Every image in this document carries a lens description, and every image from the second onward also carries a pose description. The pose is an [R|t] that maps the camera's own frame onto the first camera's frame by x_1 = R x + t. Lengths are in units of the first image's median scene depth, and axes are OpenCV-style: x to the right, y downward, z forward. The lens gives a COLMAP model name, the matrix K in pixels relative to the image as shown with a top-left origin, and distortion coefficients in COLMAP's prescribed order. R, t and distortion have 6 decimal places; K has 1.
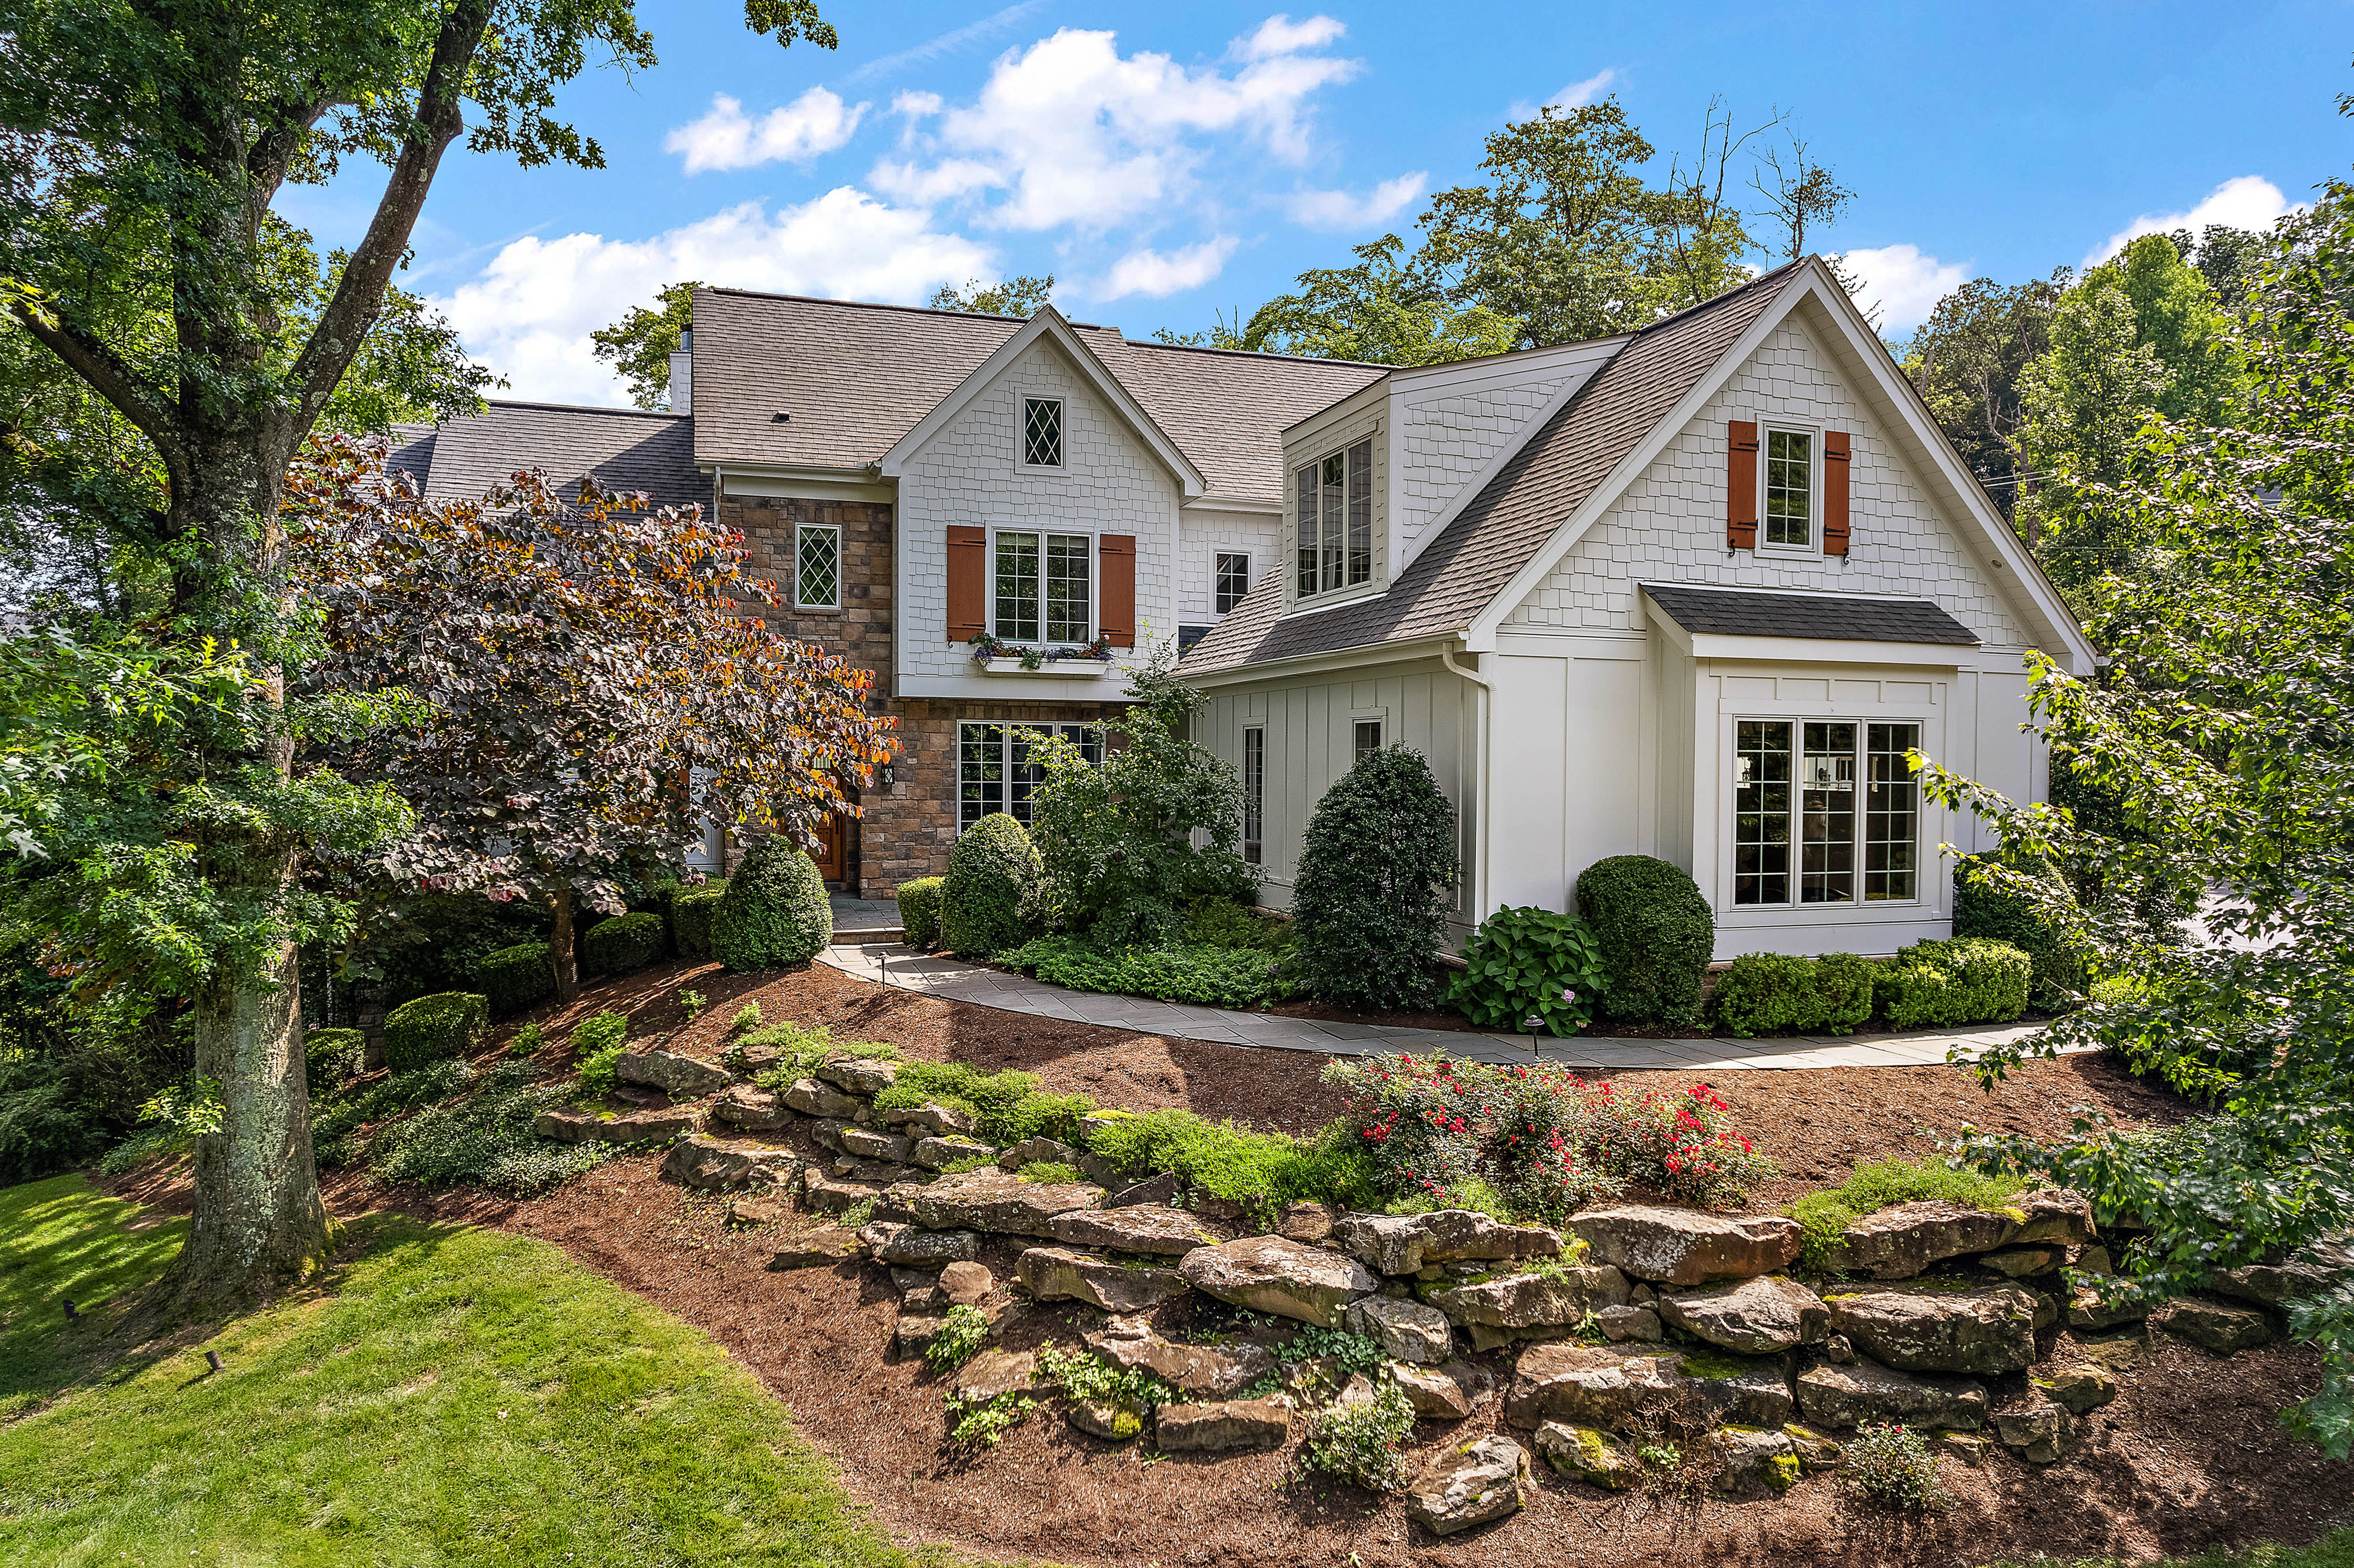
lens RADIAL K [[1535.4, 0, 1183.0], [0, 1535.4, 764.2], [0, 0, 1]] dist [-0.059343, 0.053359]
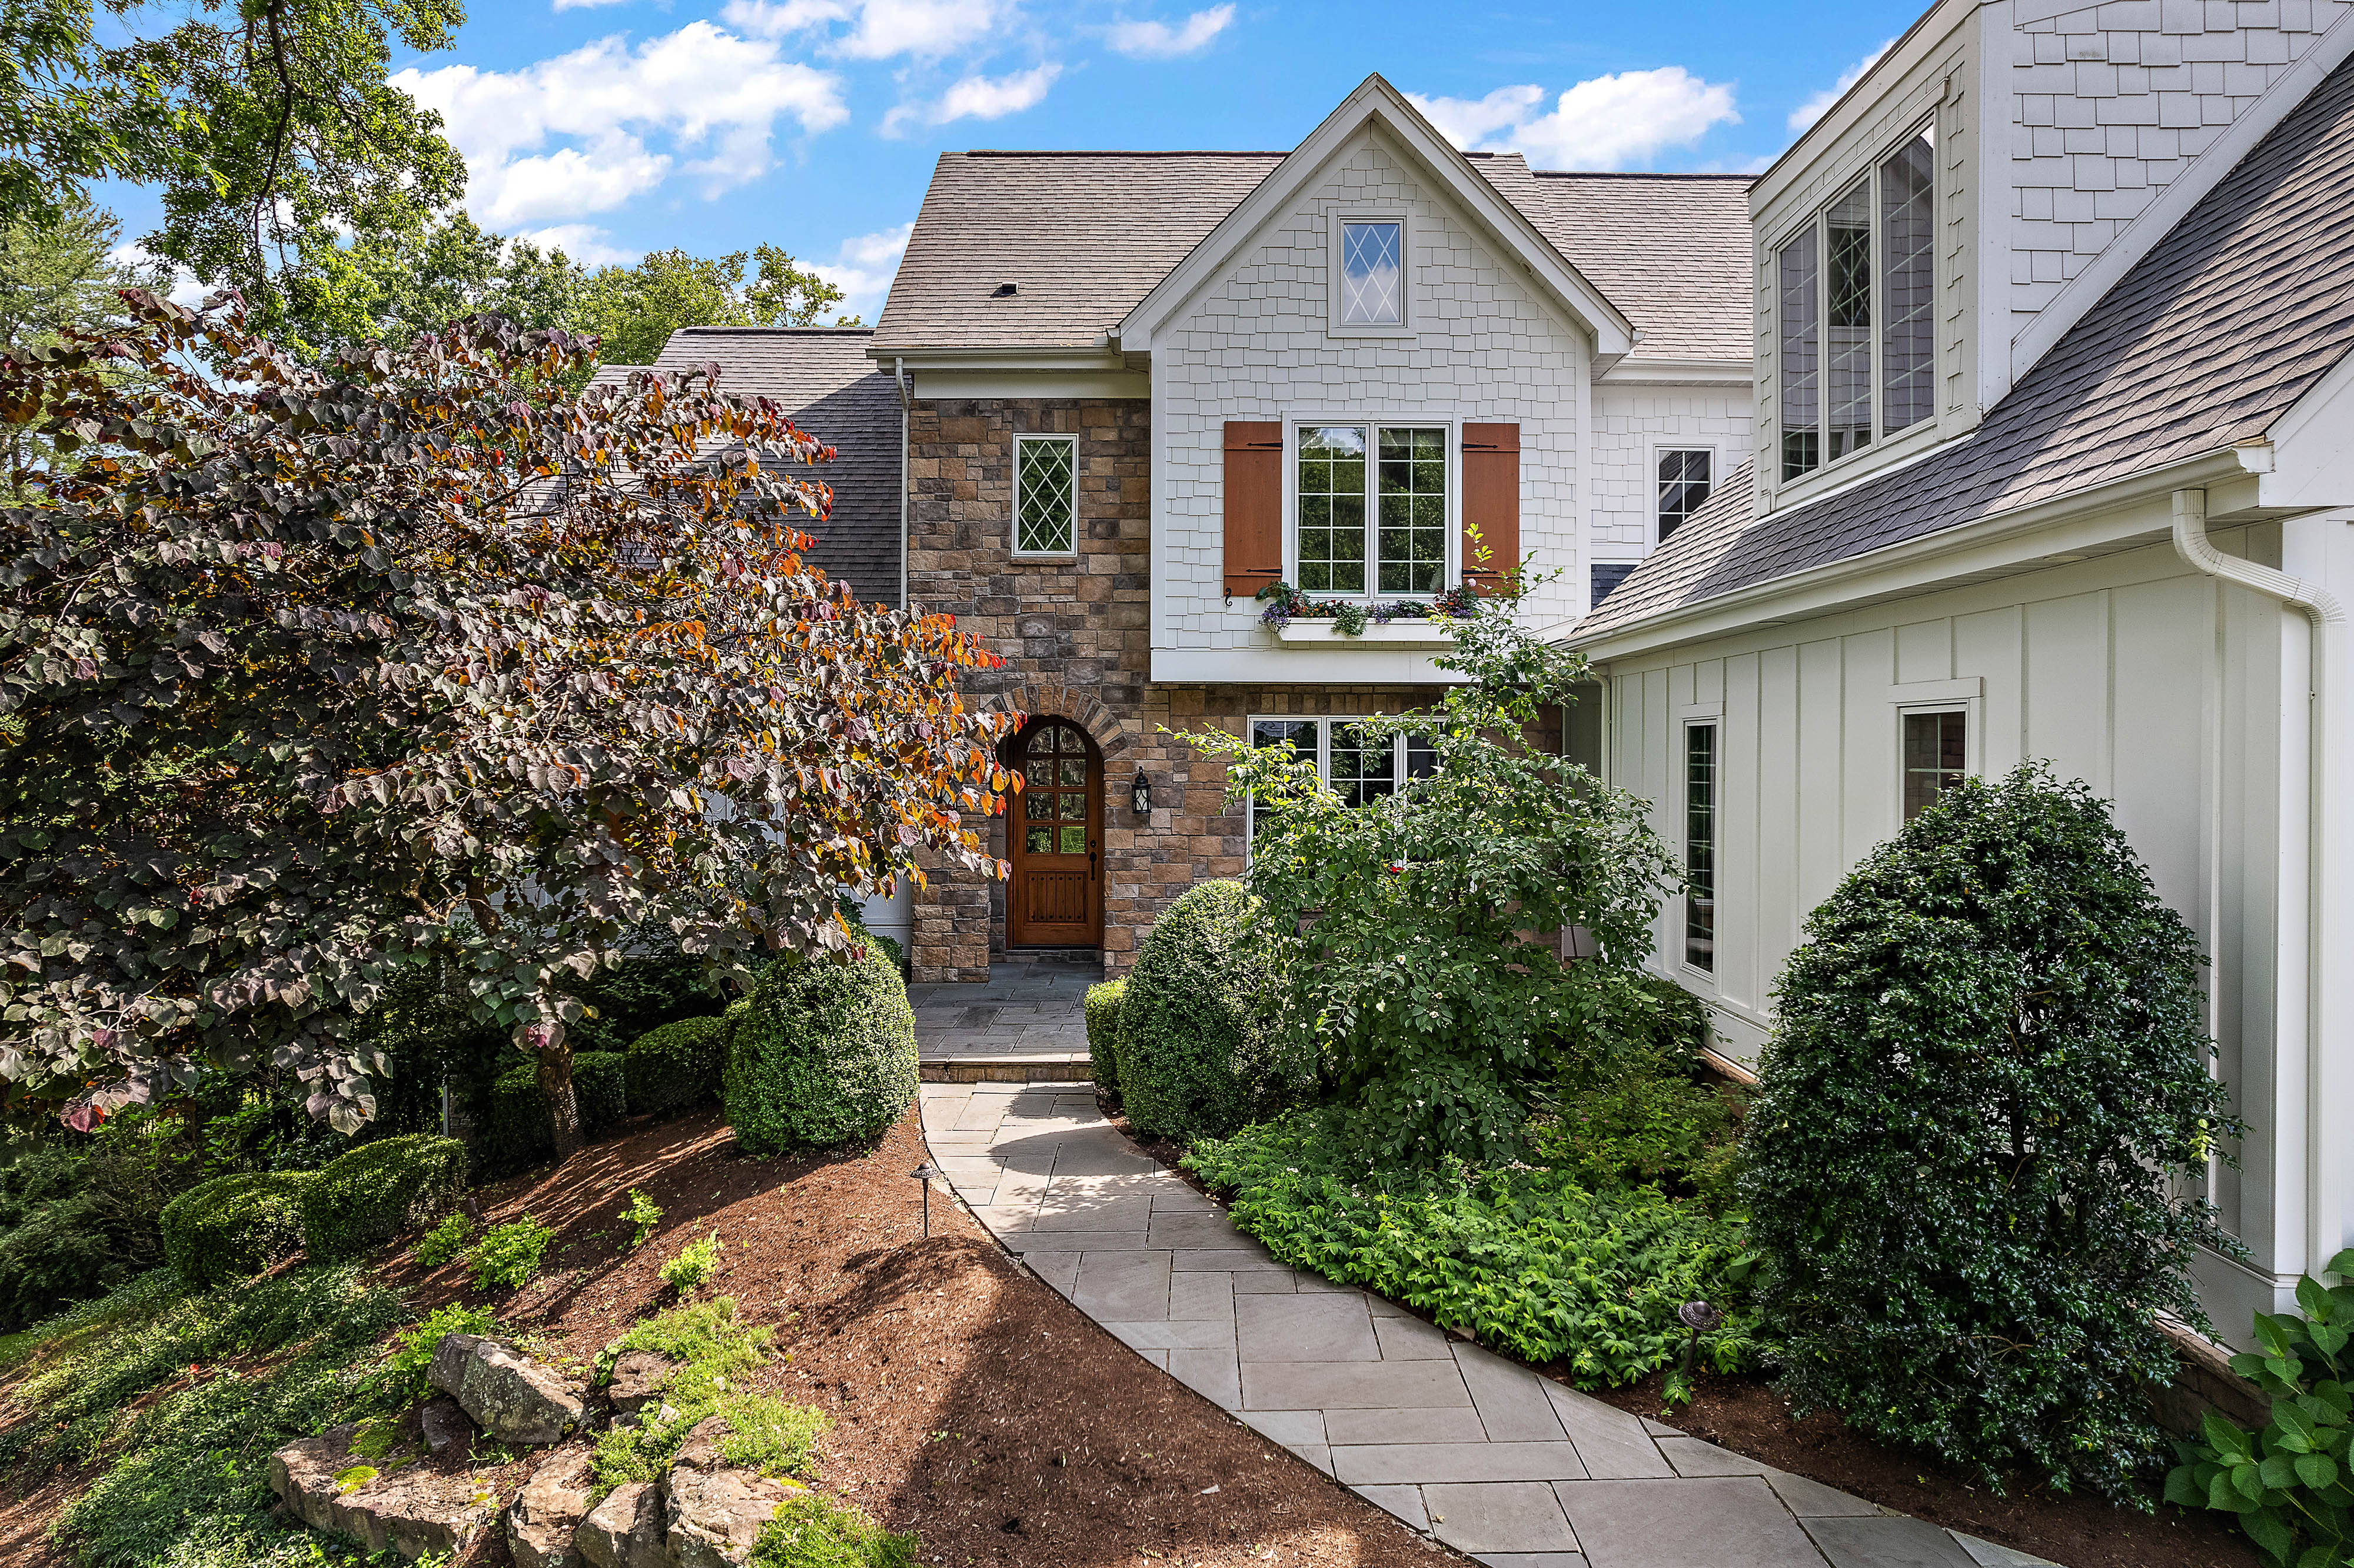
lens RADIAL K [[1535.4, 0, 1183.0], [0, 1535.4, 764.2], [0, 0, 1]] dist [-0.059343, 0.053359]
pose [[0.949057, -0.003523, -0.315086, 0.037477], [0.005205, 0.999976, 0.004497, -0.011187], [0.315063, -0.005908, 0.949052, 0.369128]]
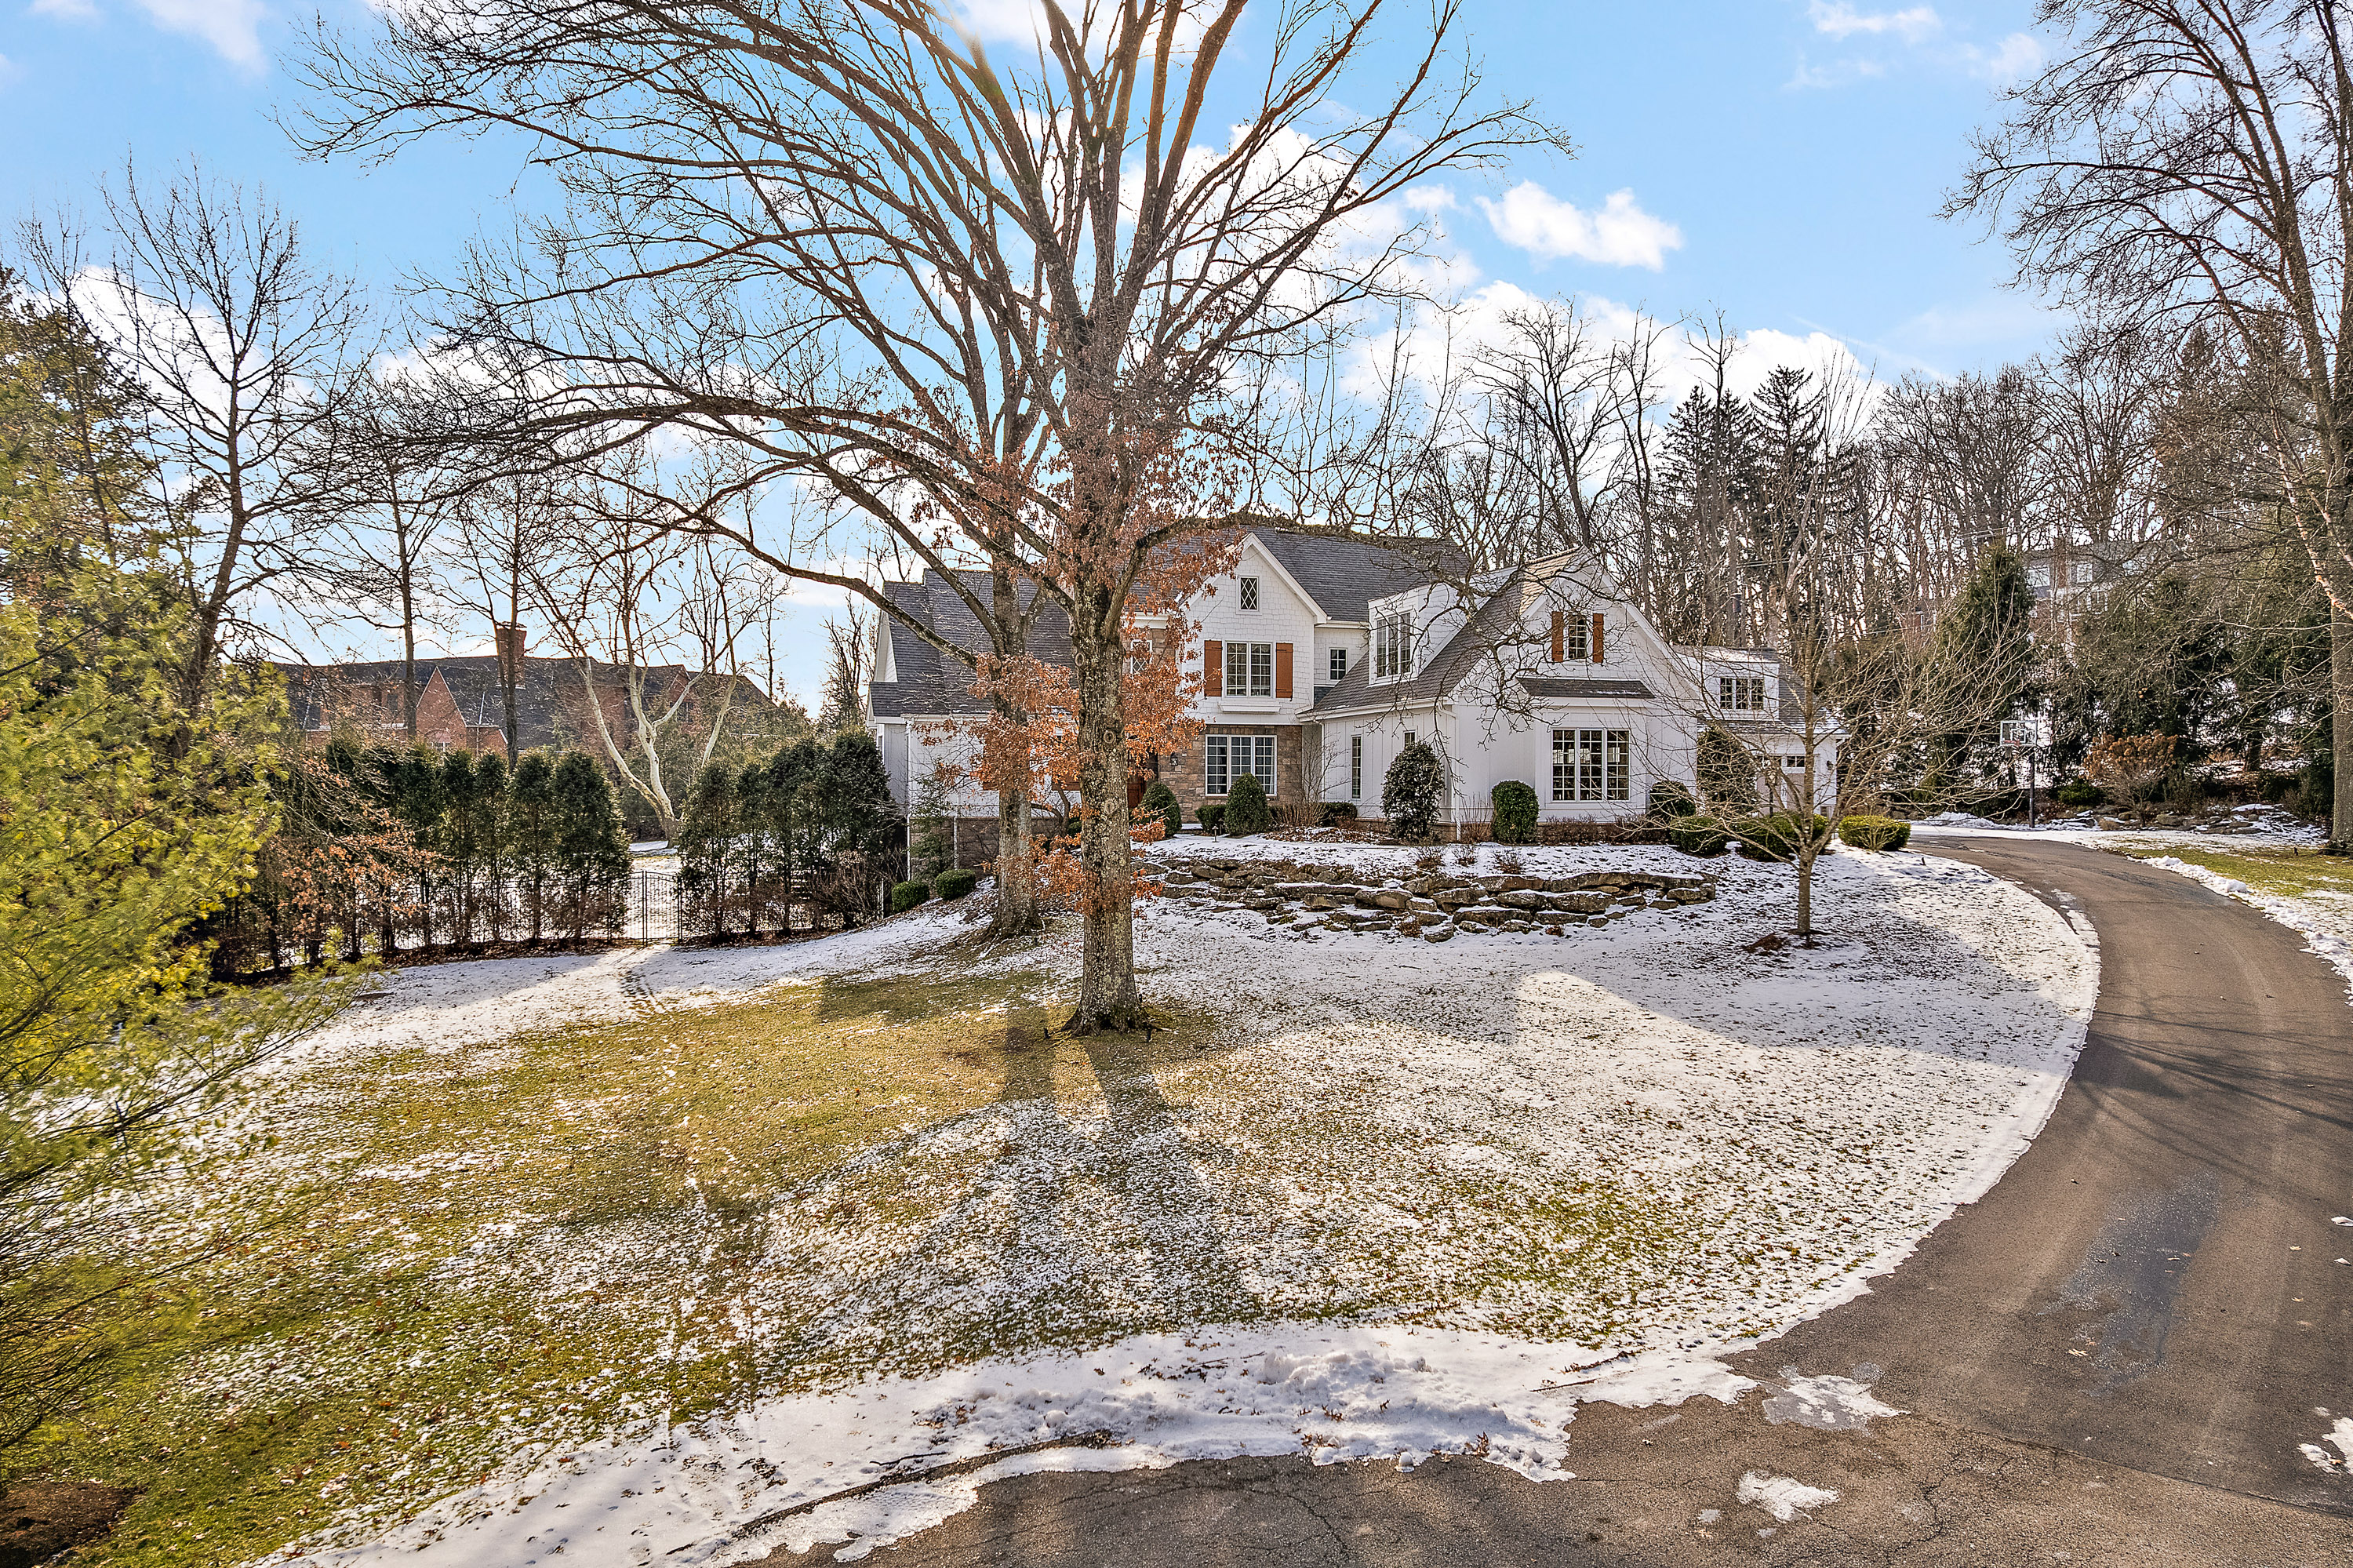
lens RADIAL K [[1534.9, 0, 1182.5], [0, 1534.9, 764.2], [0, 0, 1]] dist [-0.059343, 0.053359]
pose [[0.999741, -0.004863, -0.022210, -0.140182], [0.004432, 0.999801, -0.019433, 0.052229], [0.022300, 0.019330, 0.999564, -1.083849]]
